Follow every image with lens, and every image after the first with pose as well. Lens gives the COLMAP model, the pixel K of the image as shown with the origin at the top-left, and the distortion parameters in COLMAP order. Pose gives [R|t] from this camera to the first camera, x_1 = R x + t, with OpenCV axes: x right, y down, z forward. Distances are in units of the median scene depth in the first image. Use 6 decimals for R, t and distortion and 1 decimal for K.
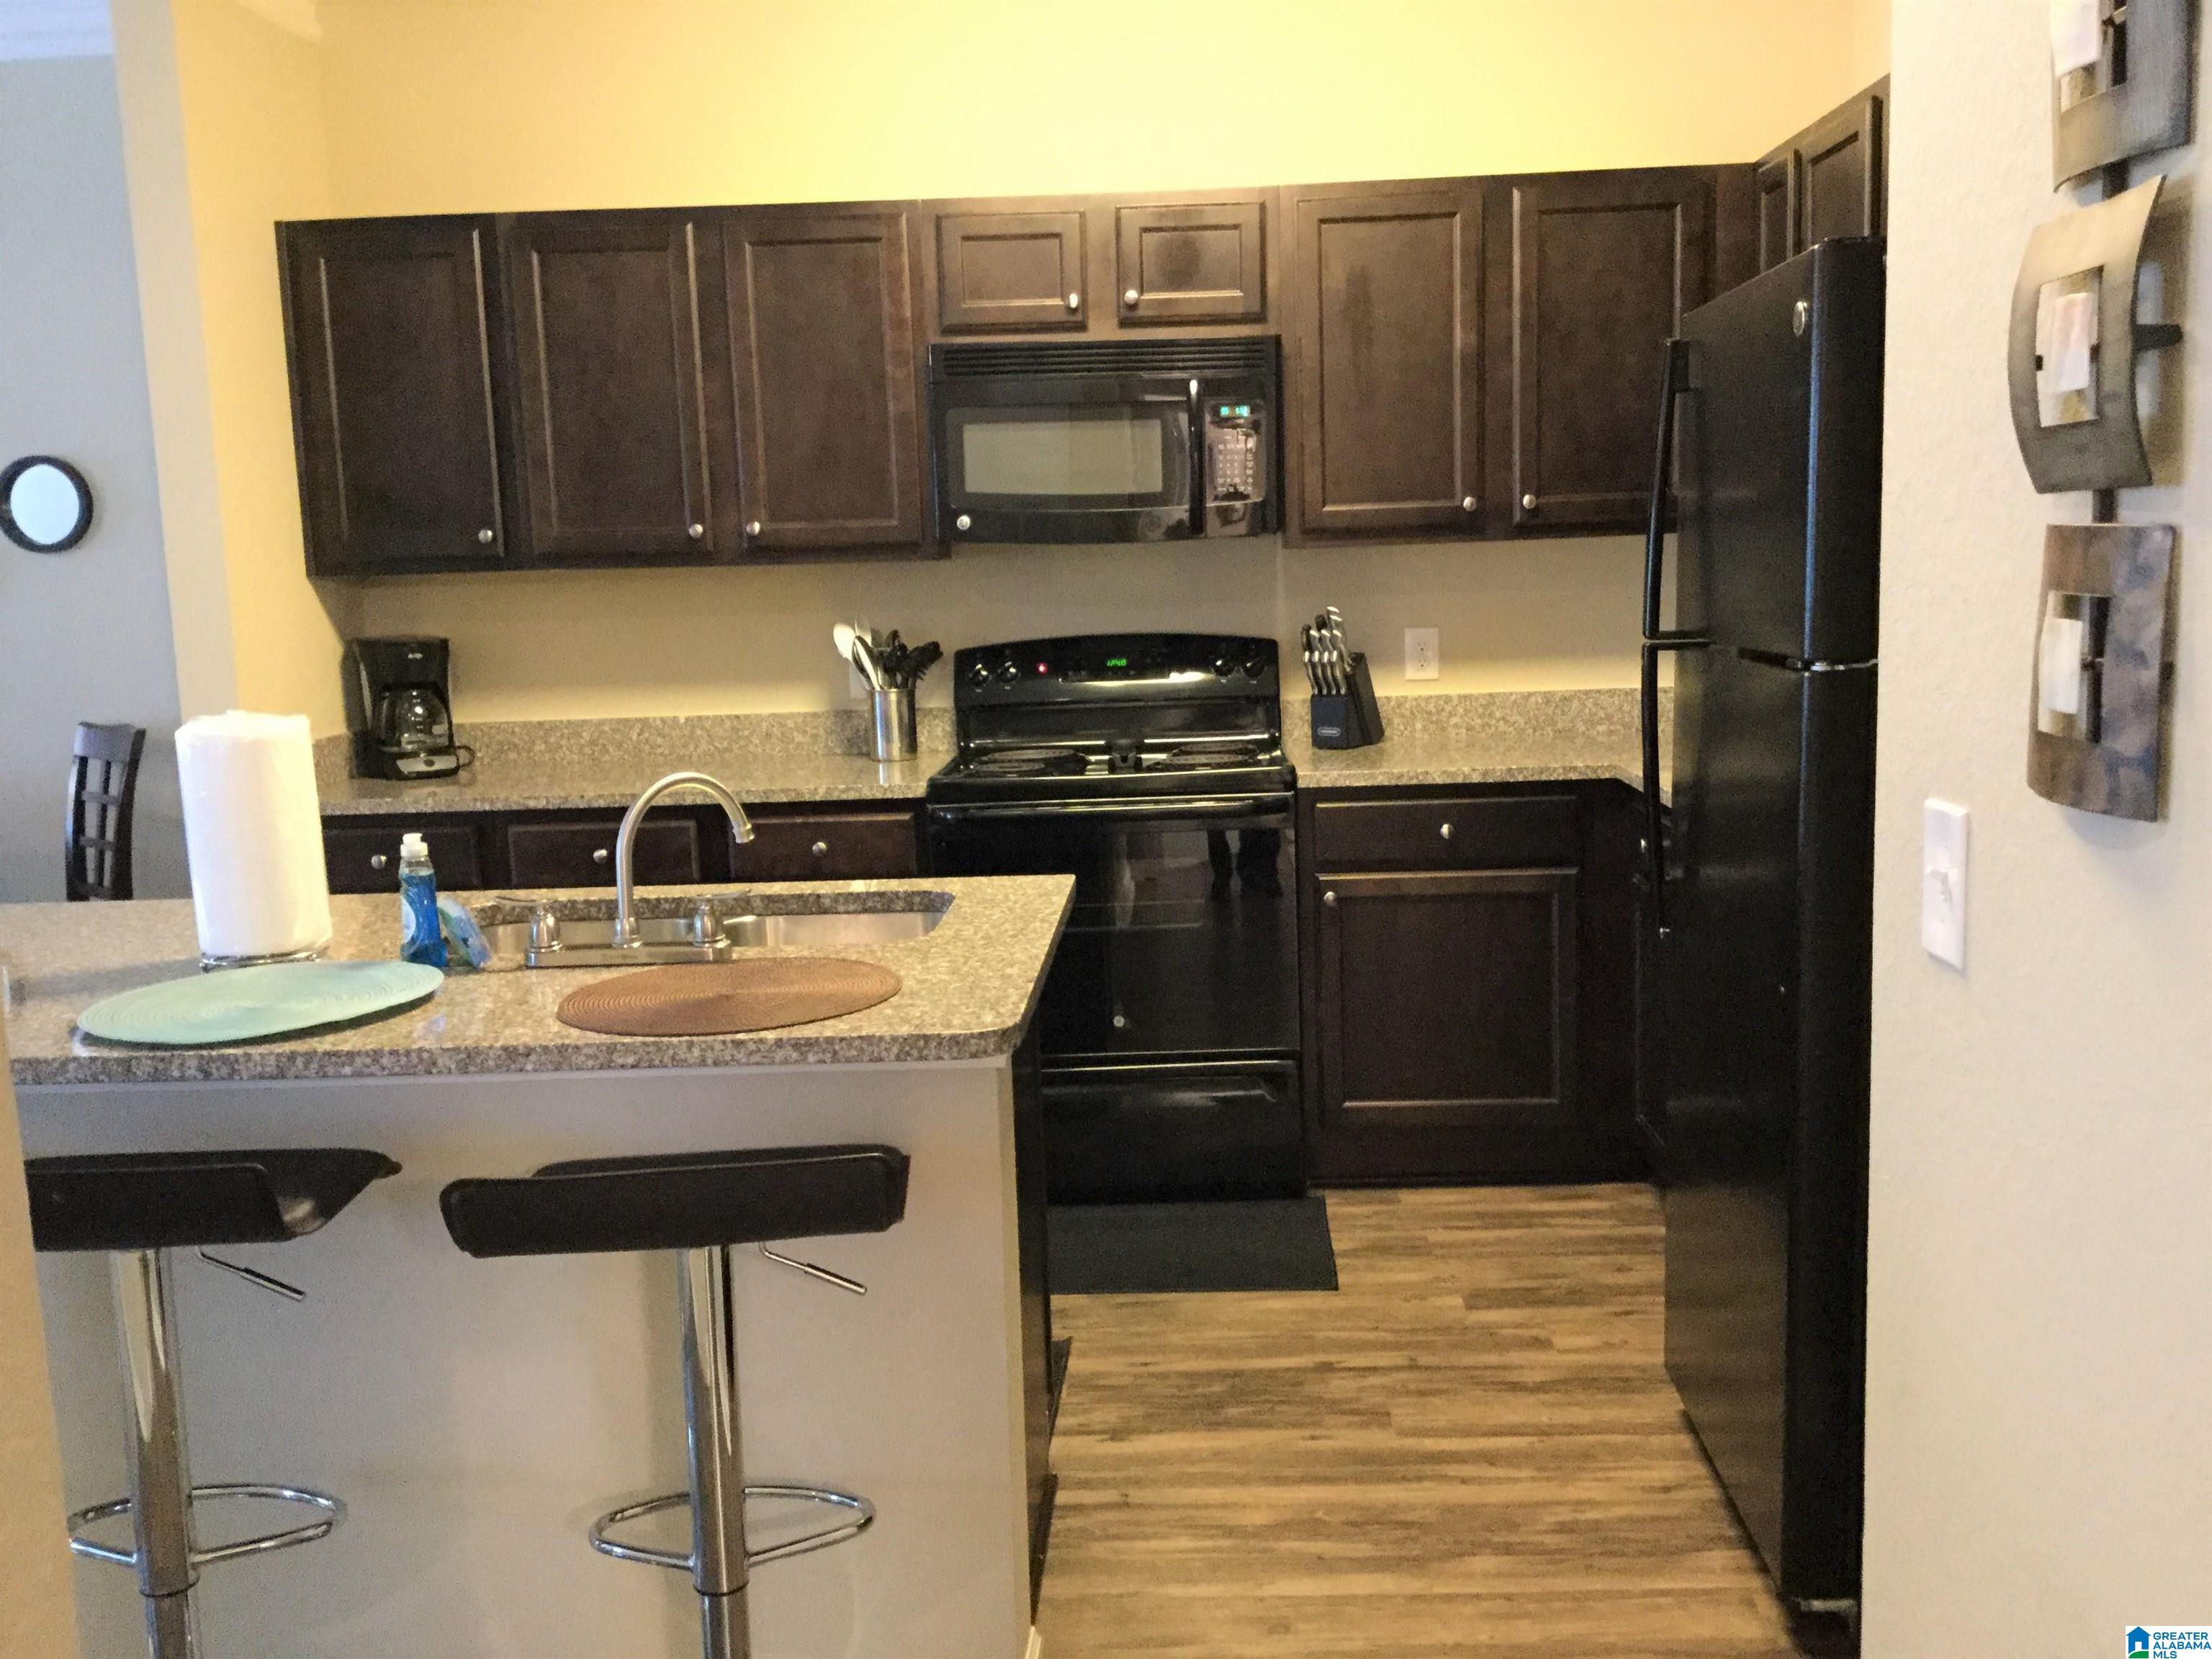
lens RADIAL K [[1973.1, 0, 1116.3], [0, 1973.1, 831.4], [0, 0, 1]] dist [0.089069, -0.141149]
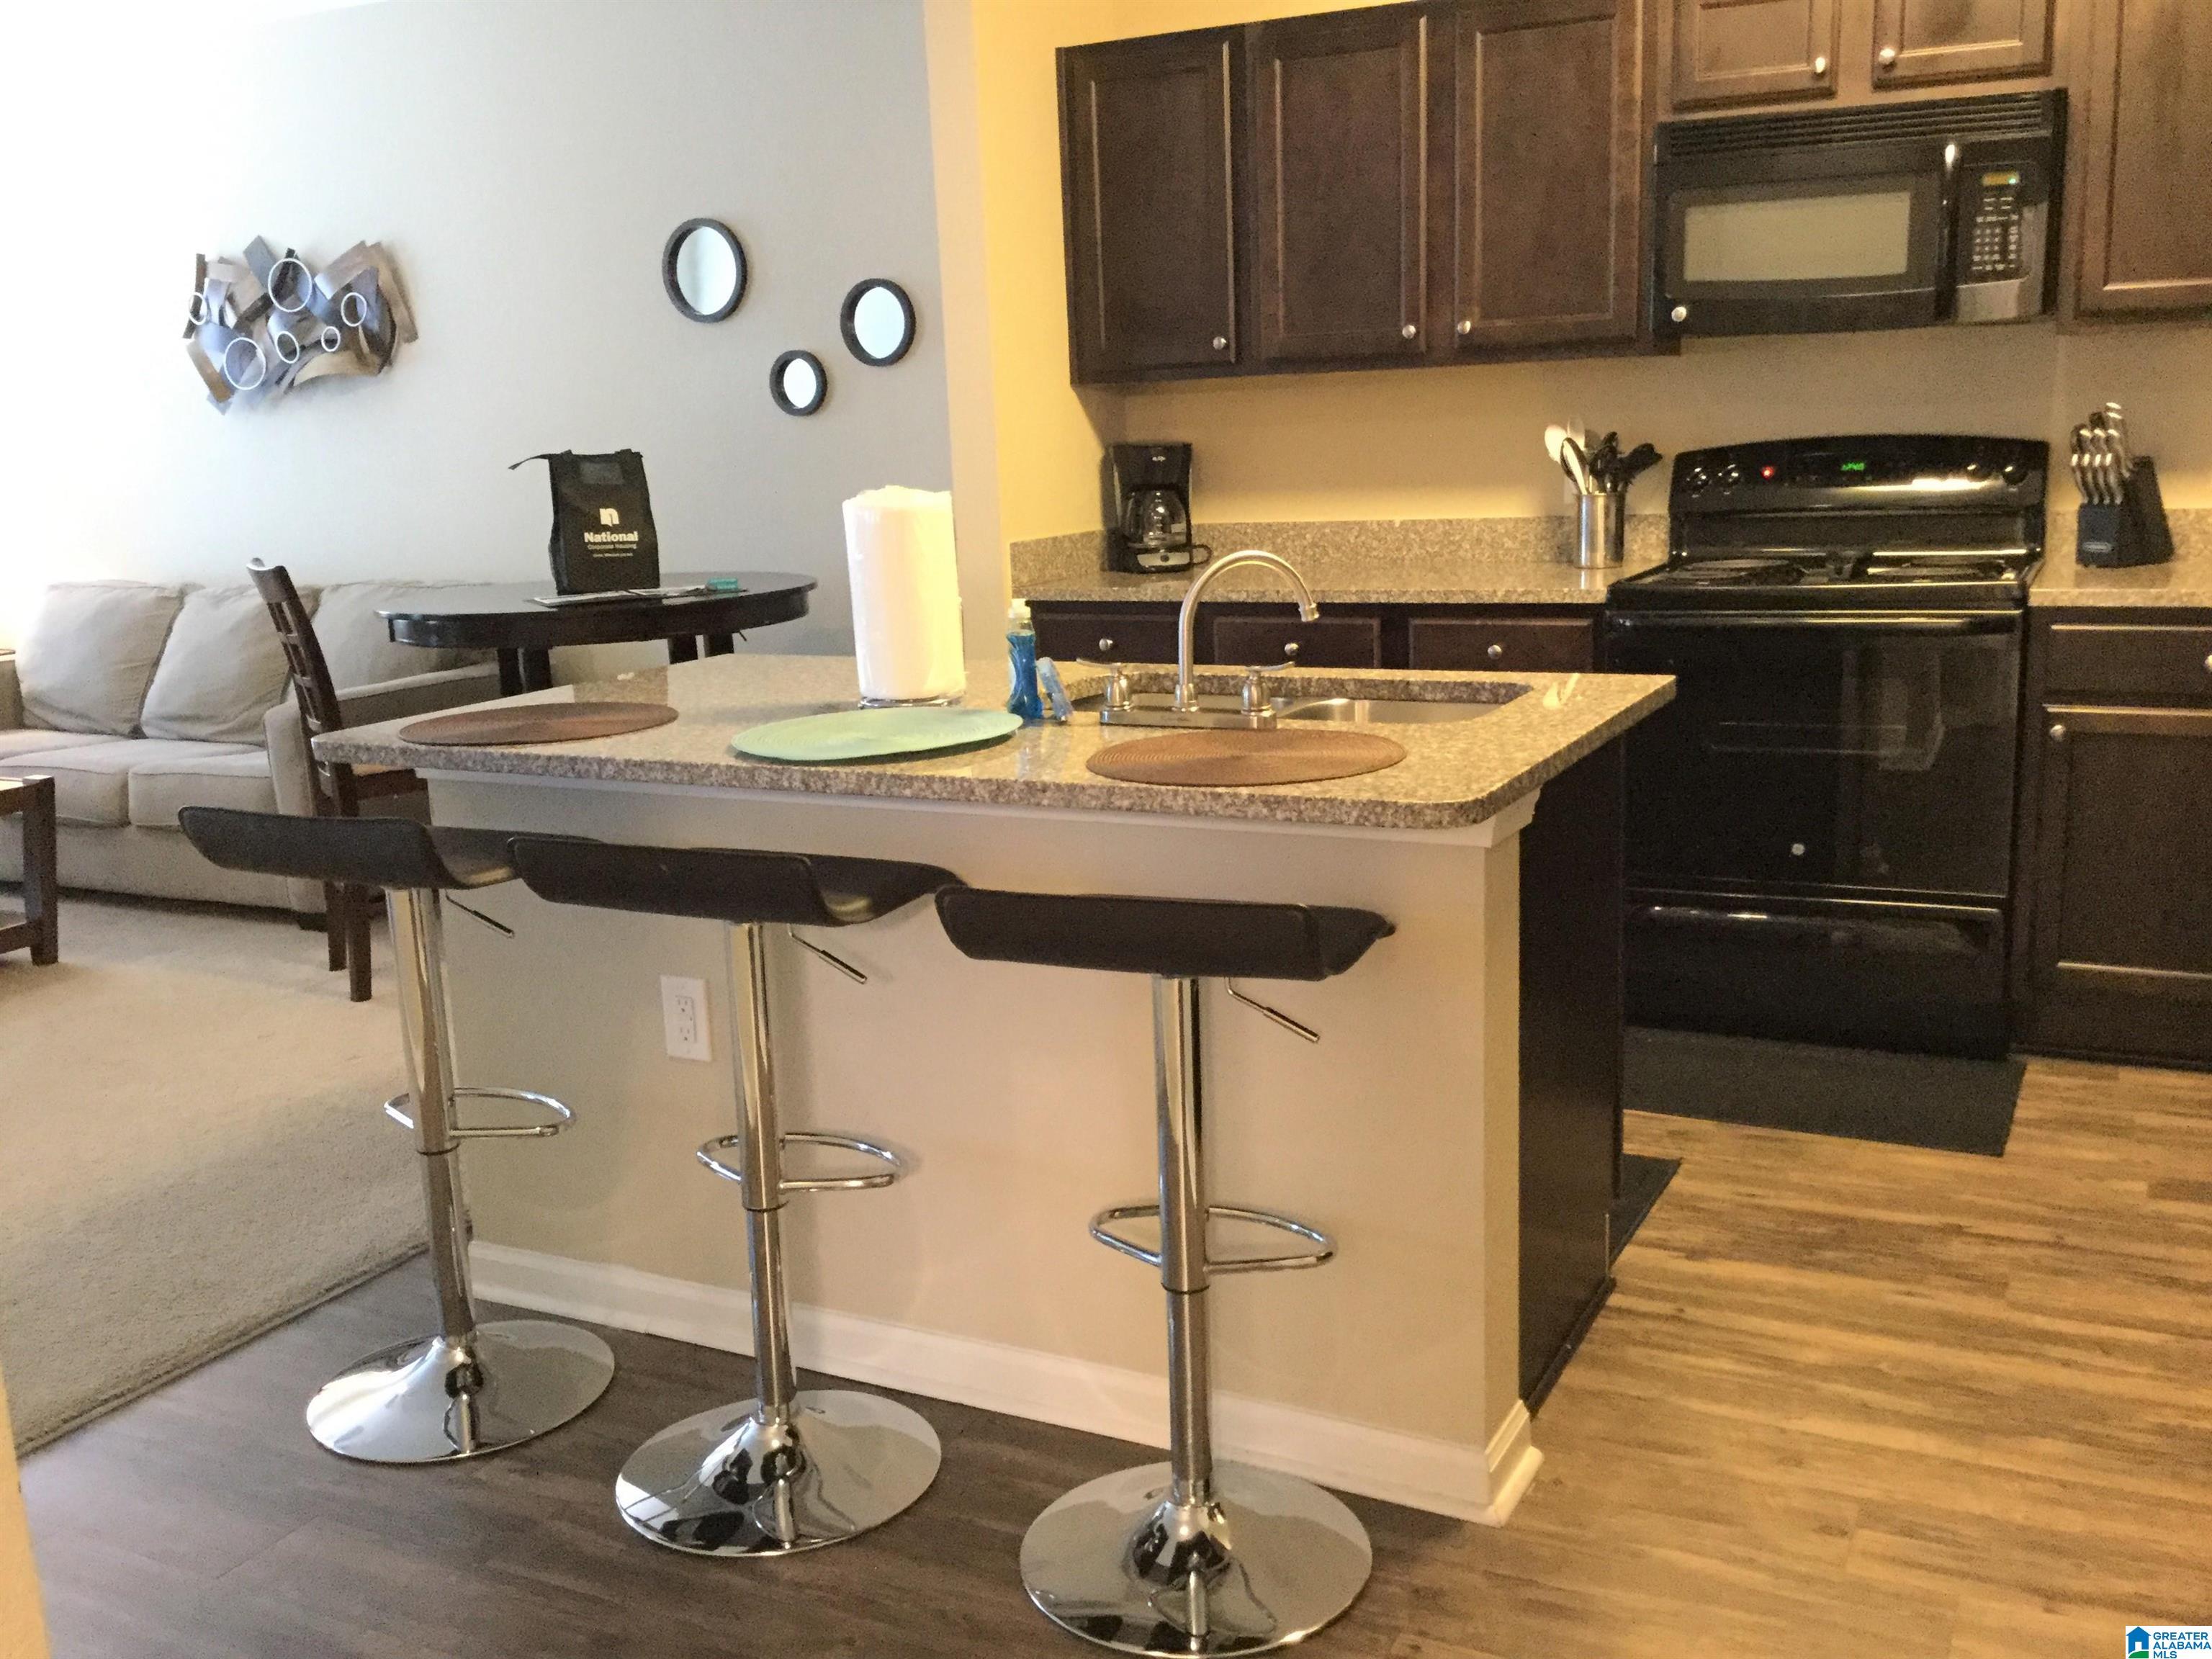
lens RADIAL K [[1973.1, 0, 1117.8], [0, 1973.1, 826.1], [0, 0, 1]] dist [0.089069, -0.141149]
pose [[0.907144, 0.083815, -0.412388, 0.104621], [-0.049693, 0.994444, 0.092803, 0.014062], [0.417875, -0.063693, 0.906269, 0.005769]]
